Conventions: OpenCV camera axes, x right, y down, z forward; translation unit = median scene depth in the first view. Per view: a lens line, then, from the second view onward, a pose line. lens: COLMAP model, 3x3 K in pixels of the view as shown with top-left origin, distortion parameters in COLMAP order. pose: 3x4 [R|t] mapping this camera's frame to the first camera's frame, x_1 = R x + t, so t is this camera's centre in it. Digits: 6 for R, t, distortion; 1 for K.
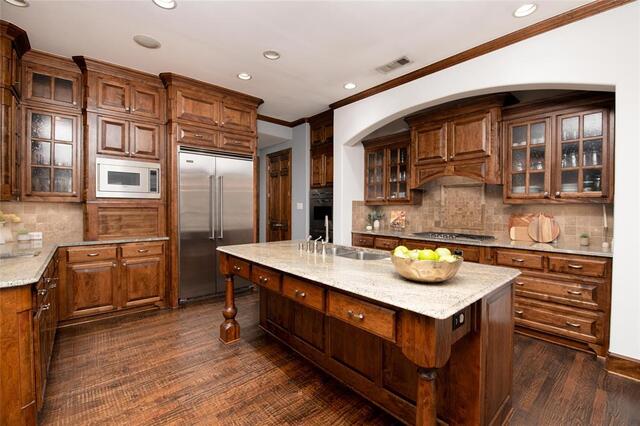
lens RADIAL K [[276.4, 0, 315.8], [0, 276.4, 207.4], [0, 0, 1]] dist [-0.011399, -0.001247]
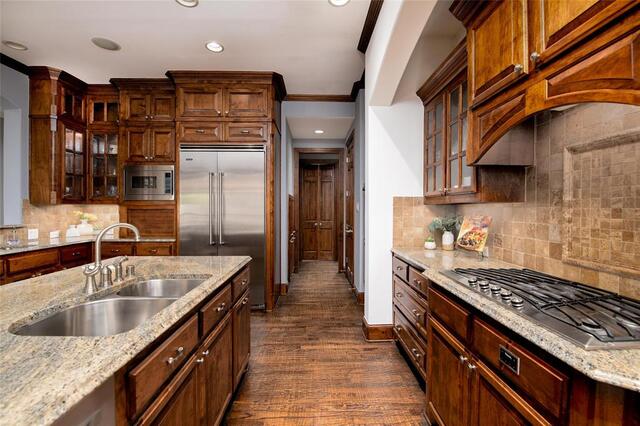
lens RADIAL K [[276.4, 0, 321.2], [0, 276.4, 211.5], [0, 0, 1]] dist [-0.011399, -0.001247]
pose [[0.769778, 0.003361, -0.638302, 0.446755], [-0.001584, 0.999993, 0.003355, 0.005009], [0.638309, -0.001571, 0.769778, 0.516263]]
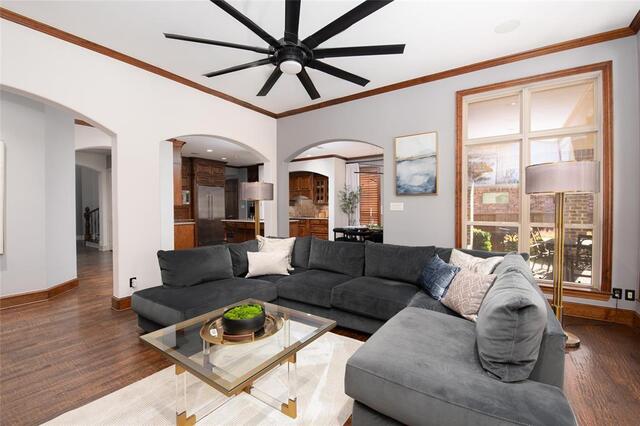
lens RADIAL K [[276.4, 0, 317.0], [0, 276.4, 211.5], [0, 0, 1]] dist [-0.011399, -0.001247]
pose [[0.964474, -0.012299, 0.263893, -0.093203], [0.010221, 0.999905, 0.009247, 0.018809], [-0.263982, -0.006222, 0.964508, -1.613885]]
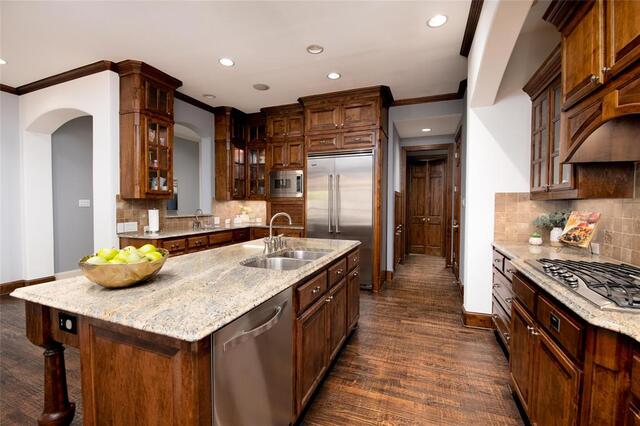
lens RADIAL K [[276.4, 0, 320.2], [0, 276.4, 211.0], [0, 0, 1]] dist [-0.011399, -0.001247]
pose [[0.461254, 0.021204, -0.887015, 0.569667], [-0.006501, 0.999768, 0.020519, 0.005755], [0.887244, -0.003698, 0.461285, 0.429747]]
